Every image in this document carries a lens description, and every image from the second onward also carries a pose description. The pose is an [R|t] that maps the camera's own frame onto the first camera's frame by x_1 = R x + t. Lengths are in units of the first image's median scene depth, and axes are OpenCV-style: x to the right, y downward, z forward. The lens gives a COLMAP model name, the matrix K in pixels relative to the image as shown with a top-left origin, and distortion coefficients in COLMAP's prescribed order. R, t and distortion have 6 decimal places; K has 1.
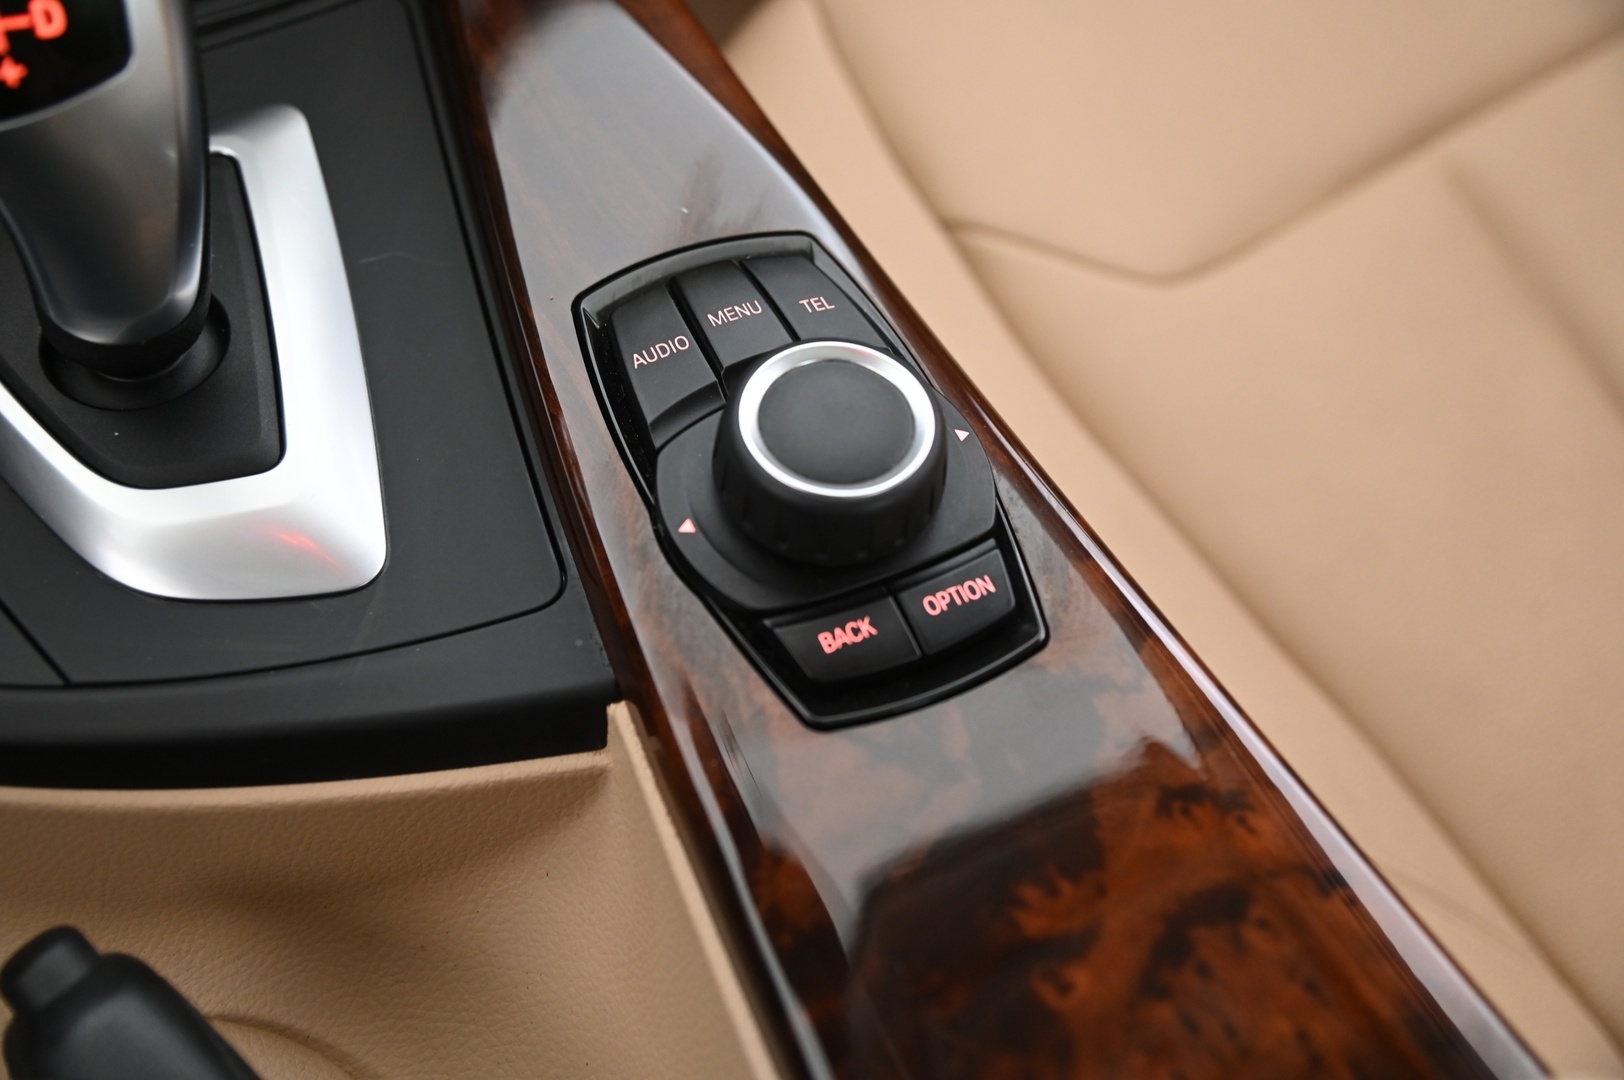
lens RADIAL K [[1771.3, 0, 812.0], [0, 1771.3, 540.0], [0, 0, 1]] dist [0.021751, 0.020851]
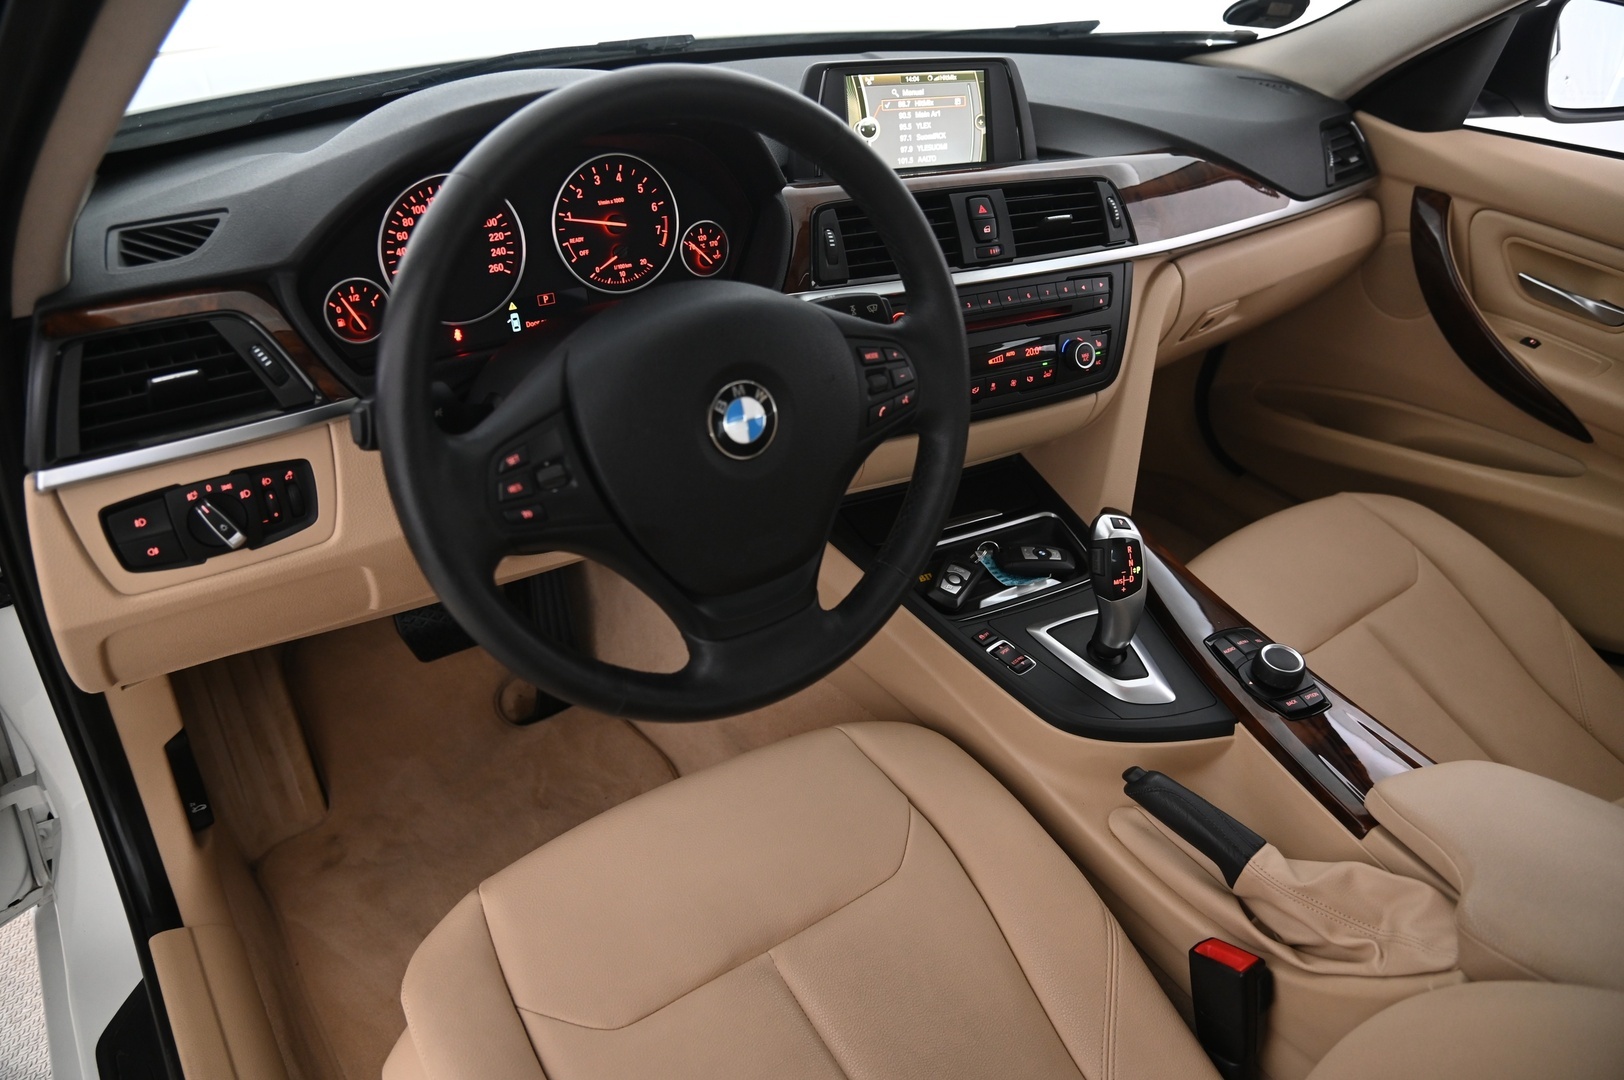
lens RADIAL K [[1109.0, 0, 812.0], [0, 1109.0, 540.0], [0, 0, 1]] dist [-0.123030, 0.064854]
pose [[0.998926, -0.013807, -0.044239, -1.039567], [-0.002074, 0.940313, -0.340305, 0.583775], [0.046297, 0.340031, 0.939274, -1.762214]]
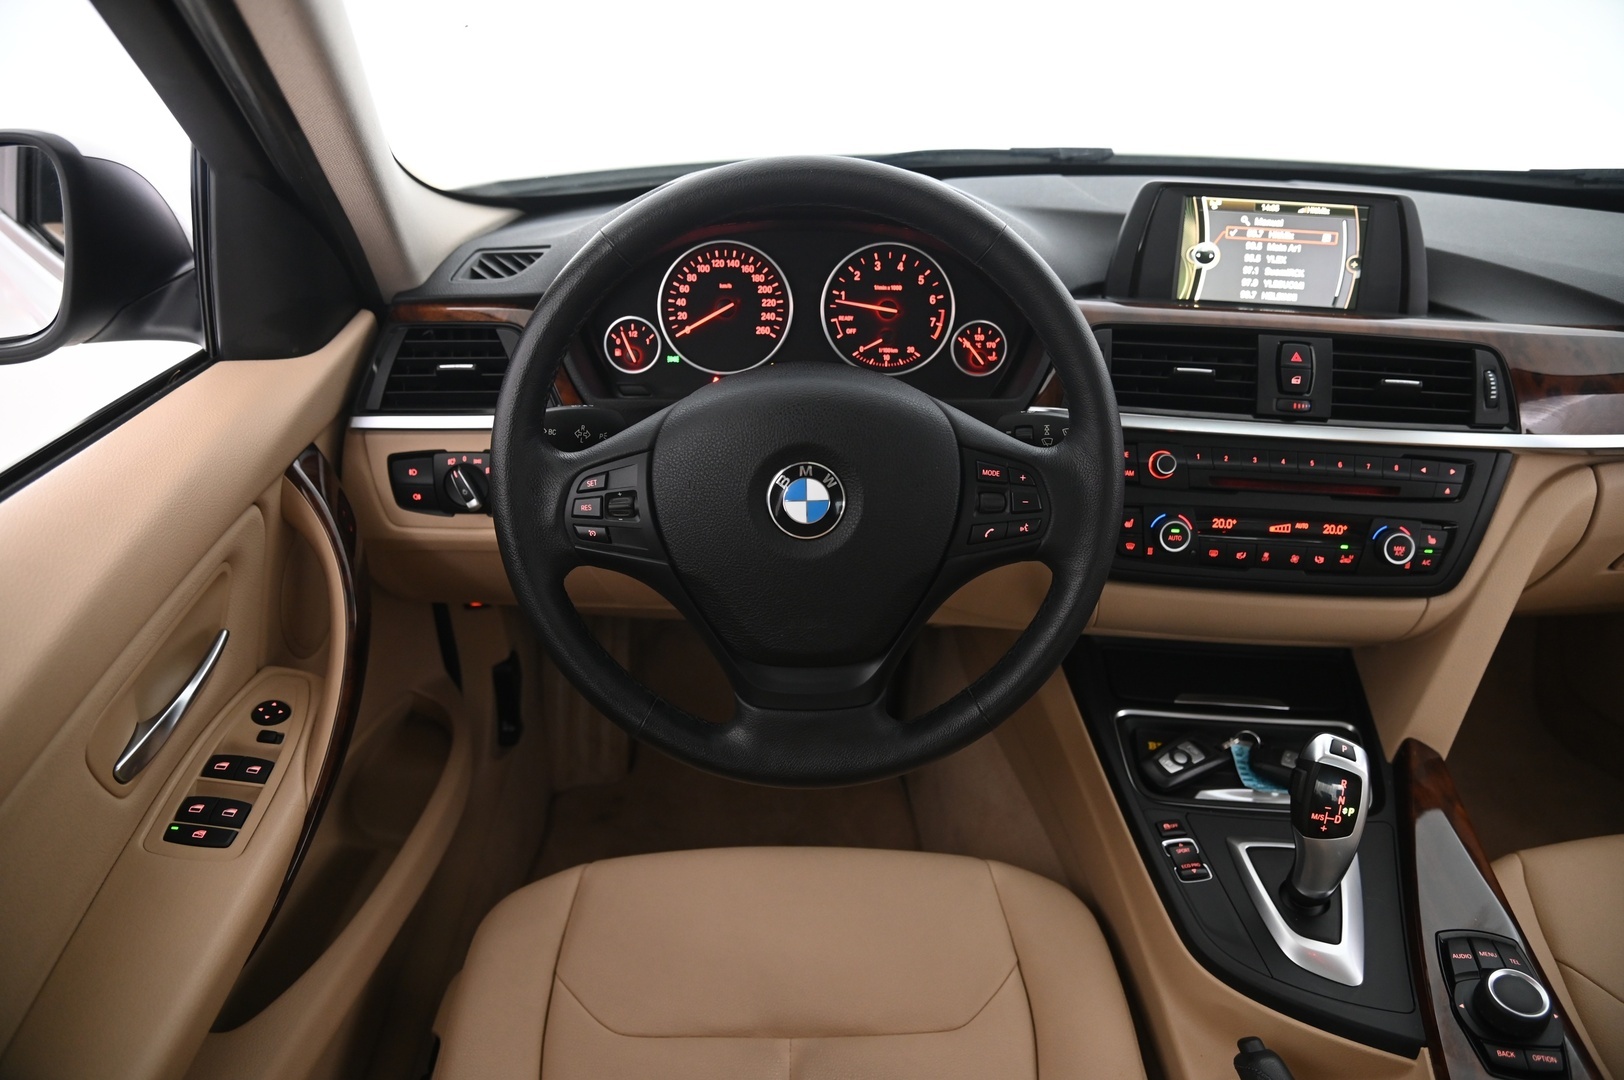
lens RADIAL K [[1109.0, 0, 812.0], [0, 1109.0, 540.0], [0, 0, 1]] dist [-0.123030, 0.064854]
pose [[0.804958, 0.220029, -0.551026, -0.153441], [-0.436008, 0.849231, -0.297832, 0.378513], [0.402417, 0.479995, 0.779529, -1.532479]]
